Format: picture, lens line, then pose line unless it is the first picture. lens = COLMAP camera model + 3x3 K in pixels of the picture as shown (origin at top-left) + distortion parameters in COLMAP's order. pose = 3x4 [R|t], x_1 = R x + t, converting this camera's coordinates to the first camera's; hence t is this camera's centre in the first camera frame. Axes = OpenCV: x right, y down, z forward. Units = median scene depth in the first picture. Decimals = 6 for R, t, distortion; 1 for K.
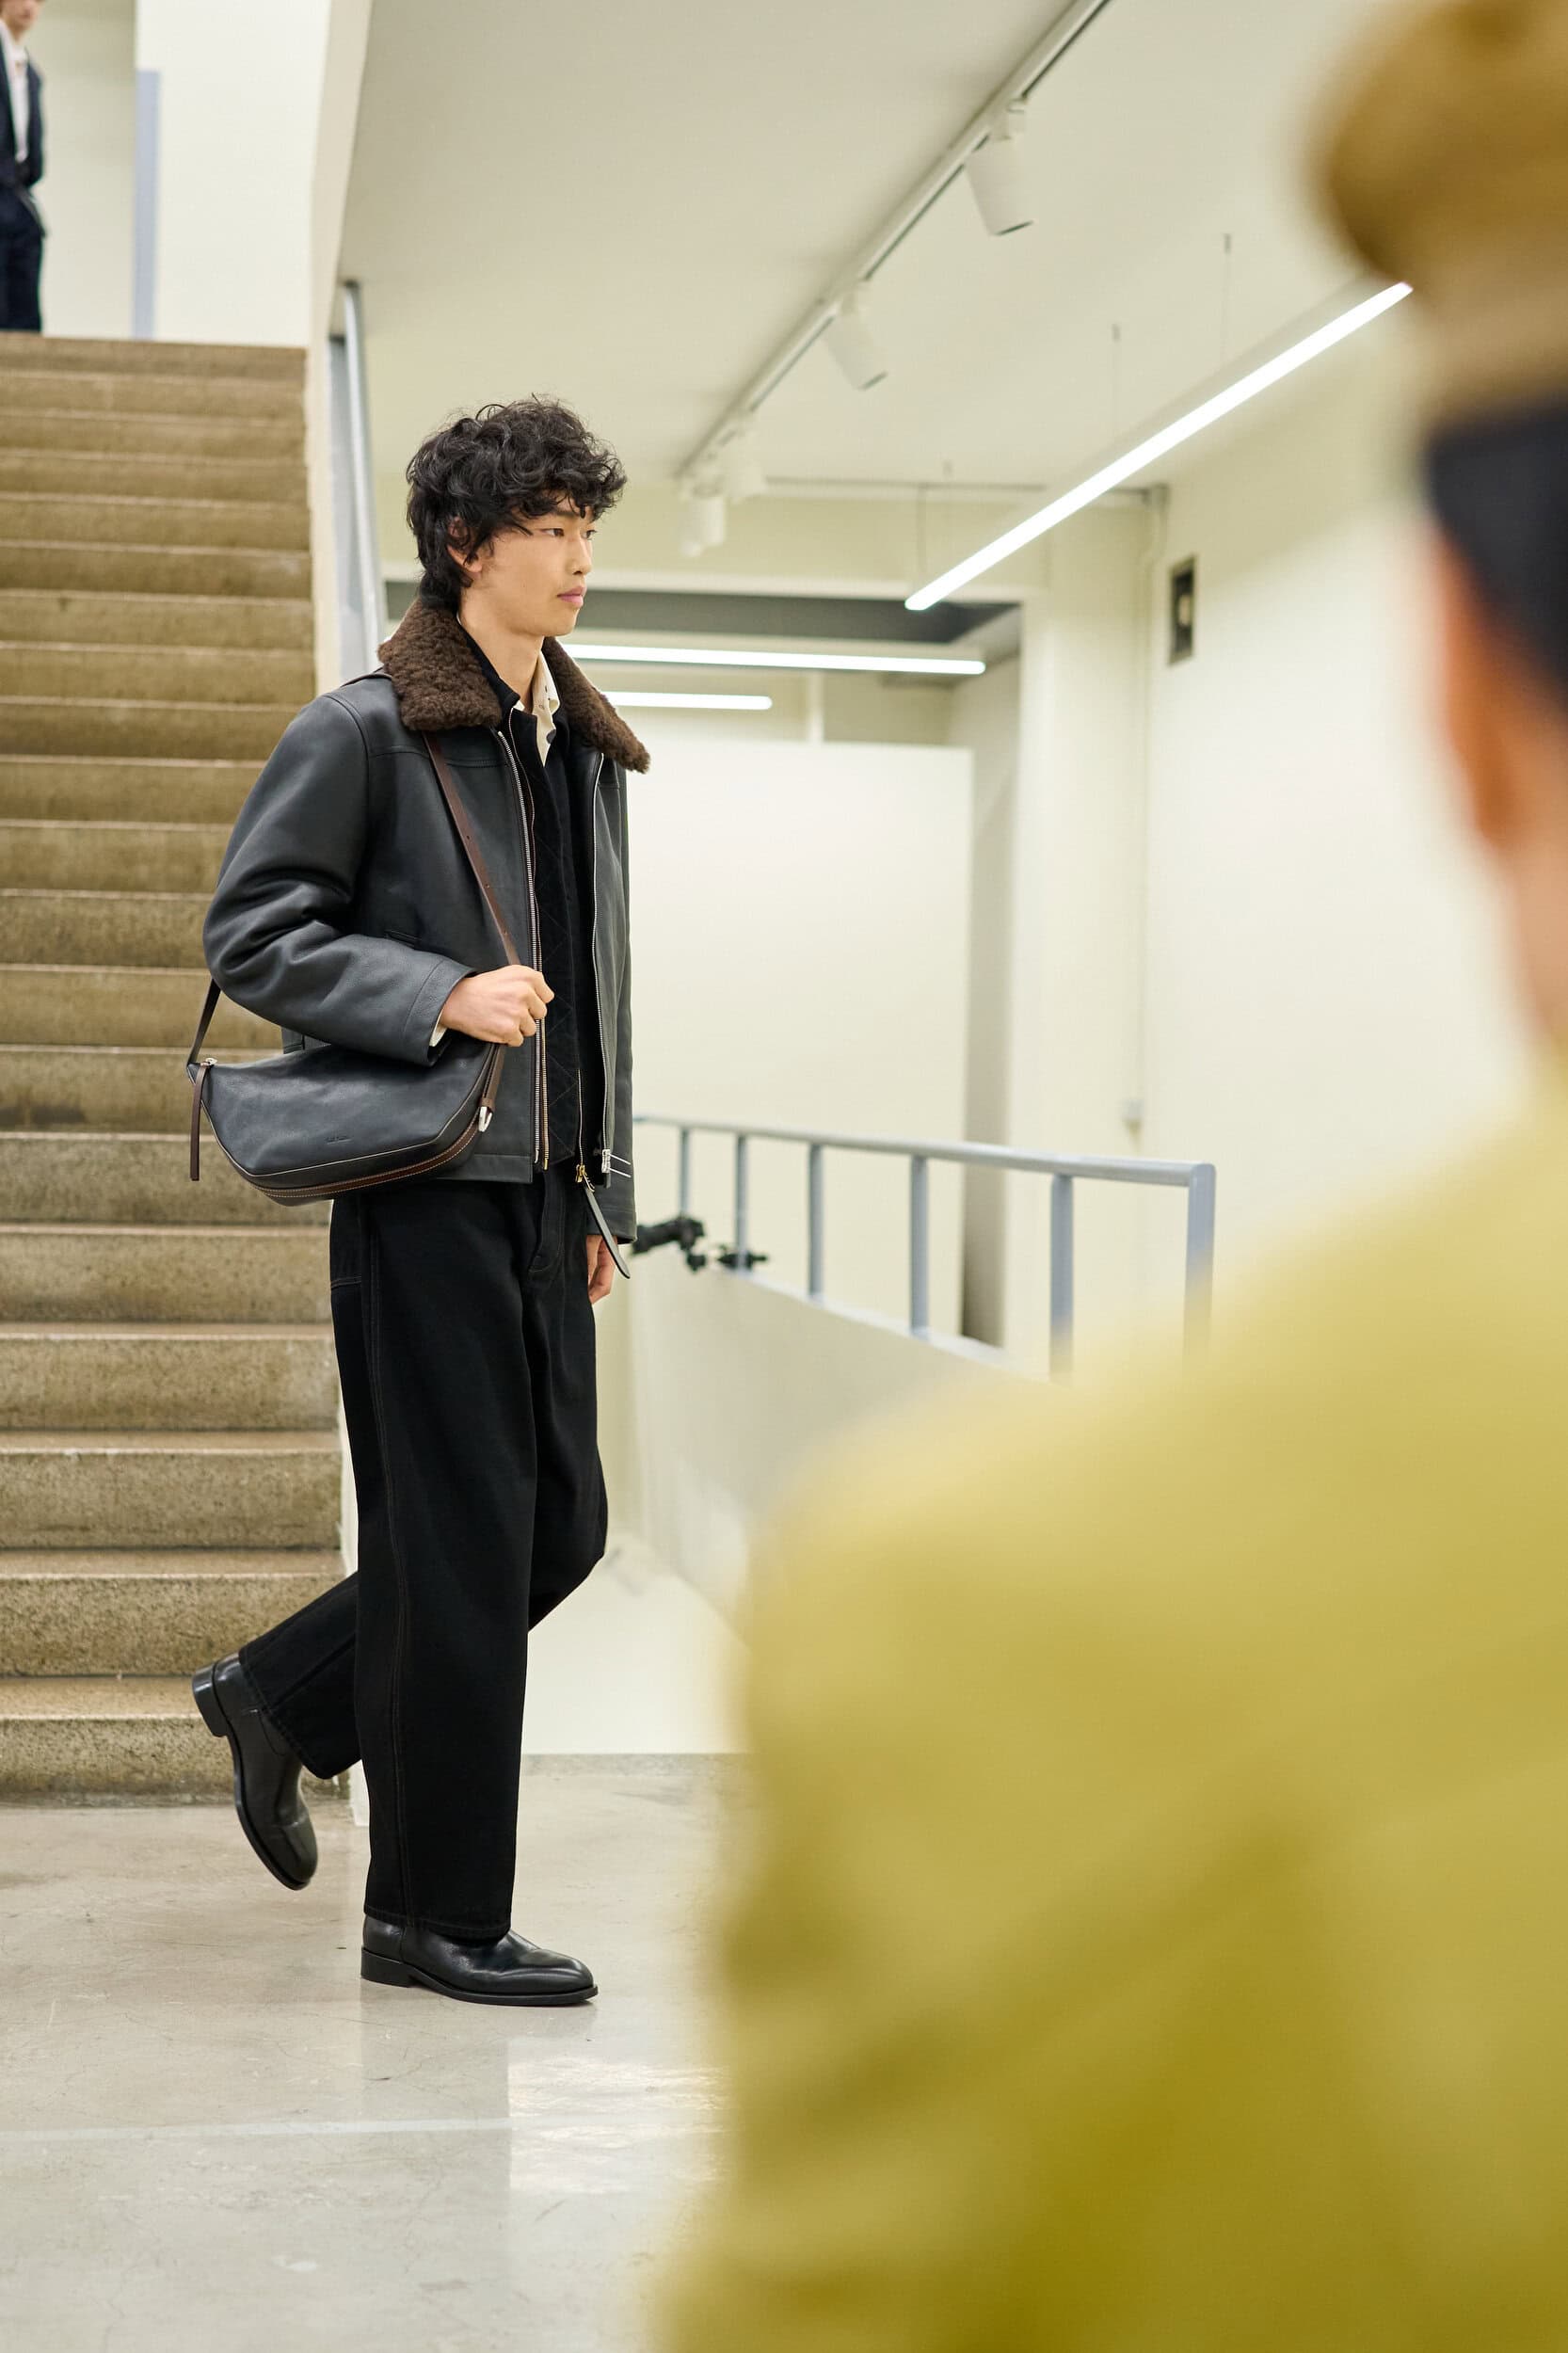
lens RADIAL K [[3613.4, 0, 787.3], [0, 3613.4, 1168.5], [0, 0, 1]] dist [0.067459, 0.000000]
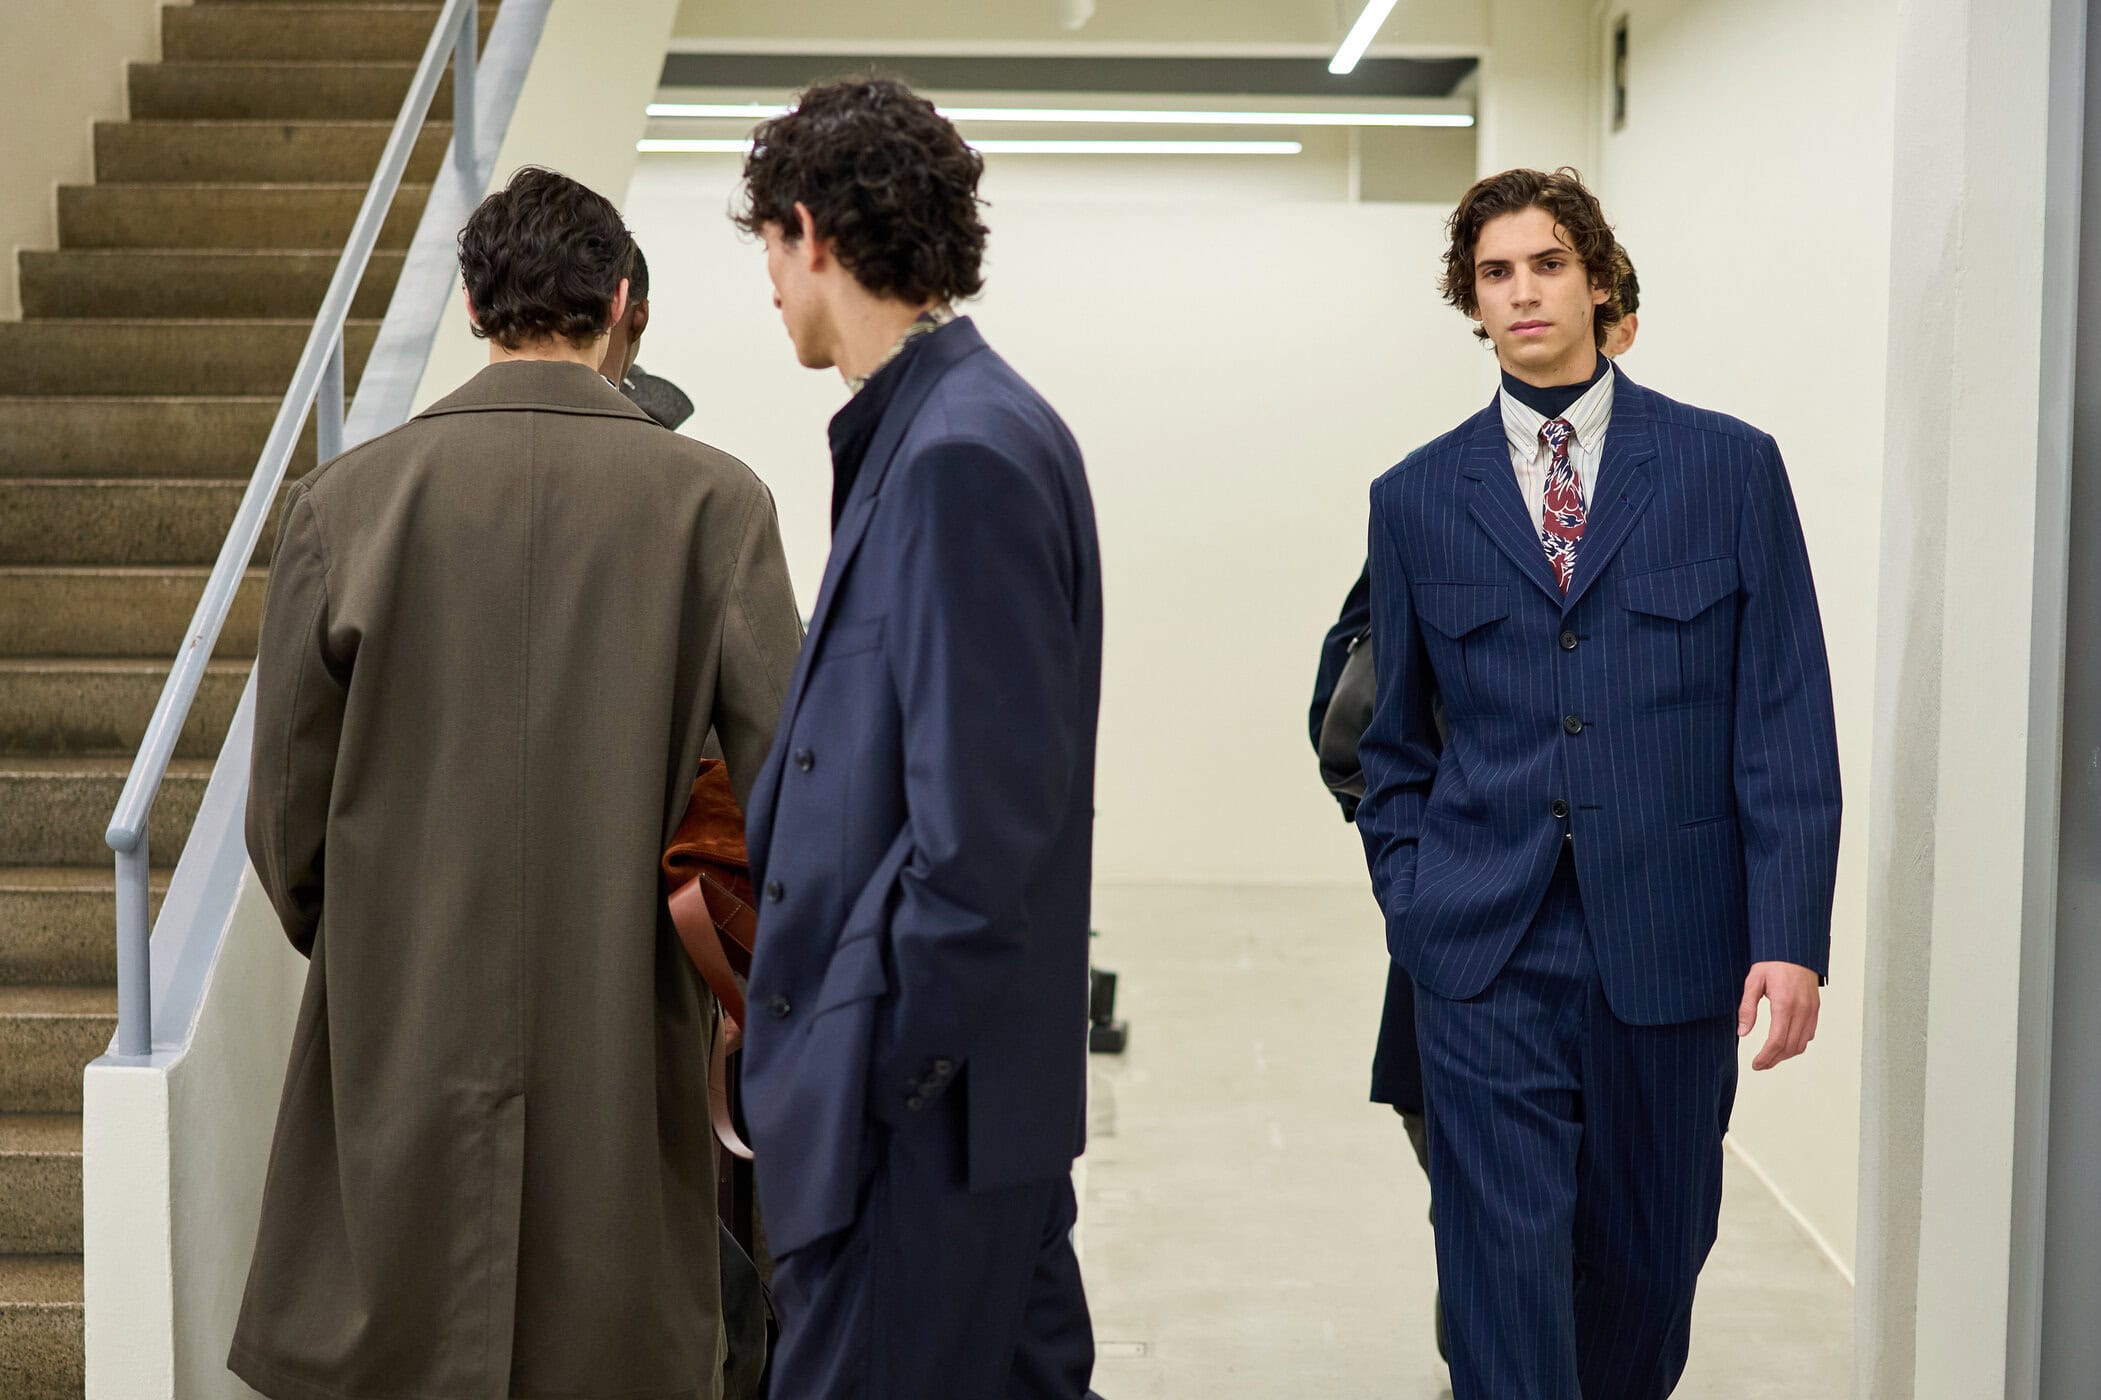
lens RADIAL K [[3720.8, 0, 1147.4], [0, 3720.8, 871.0], [0, 0, 1]] dist [0.055194, 0.000000]
pose [[0.988899, 0.004901, -0.148507, 0.212582], [0.008453, 0.995982, 0.089159, -0.064844], [0.148347, -0.089424, 0.984884, 0.083665]]
